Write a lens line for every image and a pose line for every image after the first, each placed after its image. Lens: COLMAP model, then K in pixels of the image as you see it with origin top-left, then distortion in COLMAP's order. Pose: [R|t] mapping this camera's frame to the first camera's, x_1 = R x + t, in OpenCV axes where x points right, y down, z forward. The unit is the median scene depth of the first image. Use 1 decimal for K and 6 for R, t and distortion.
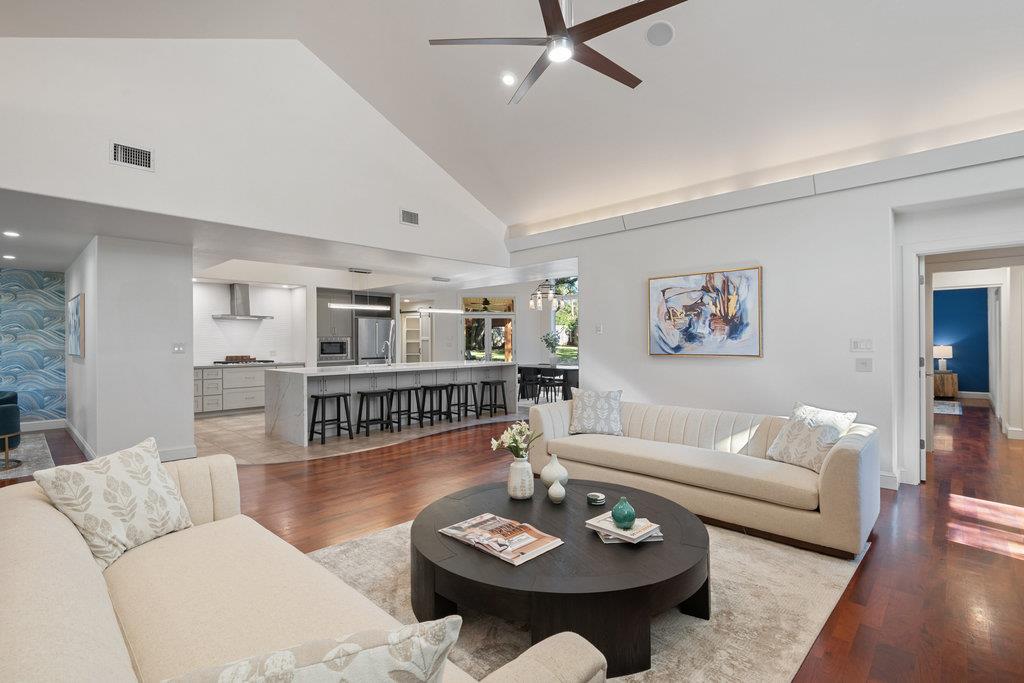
lens RADIAL K [[474.8, 0, 498.7], [0, 474.8, 310.1], [0, 0, 1]] dist [0.001773, -0.000060]
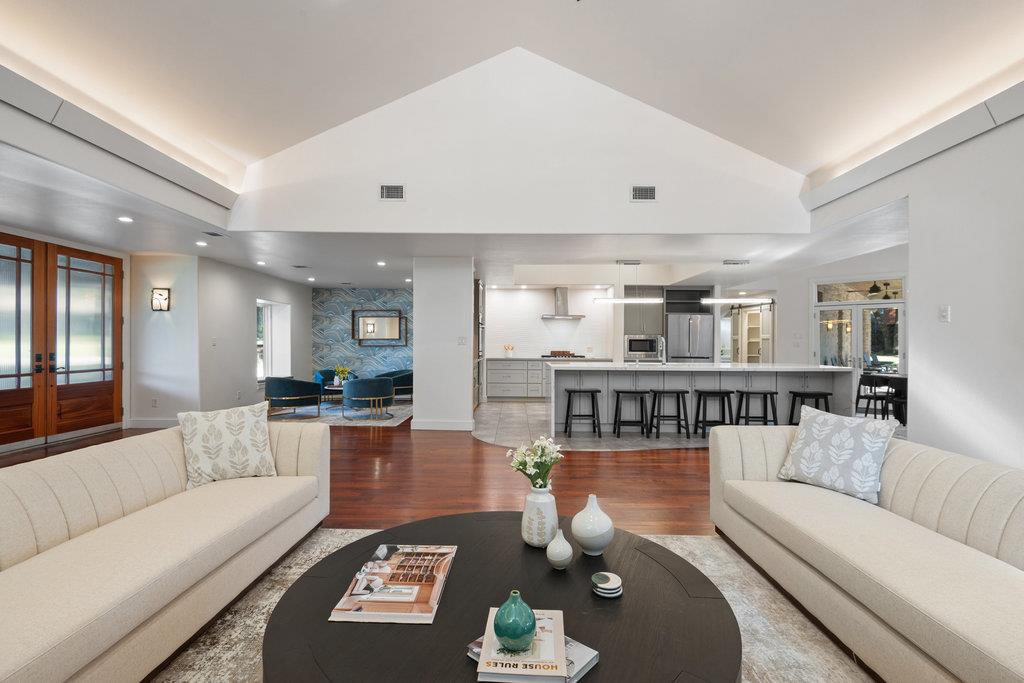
lens RADIAL K [[452.7, 0, 512.0], [0, 452.7, 341.5], [0, 0, 1]] dist [-0.008382, 0.000045]
pose [[0.691001, 0.007166, -0.722818, 0.287037], [0.039682, 0.998067, 0.047830, 0.030752], [0.721764, -0.061734, 0.689381, 0.289021]]
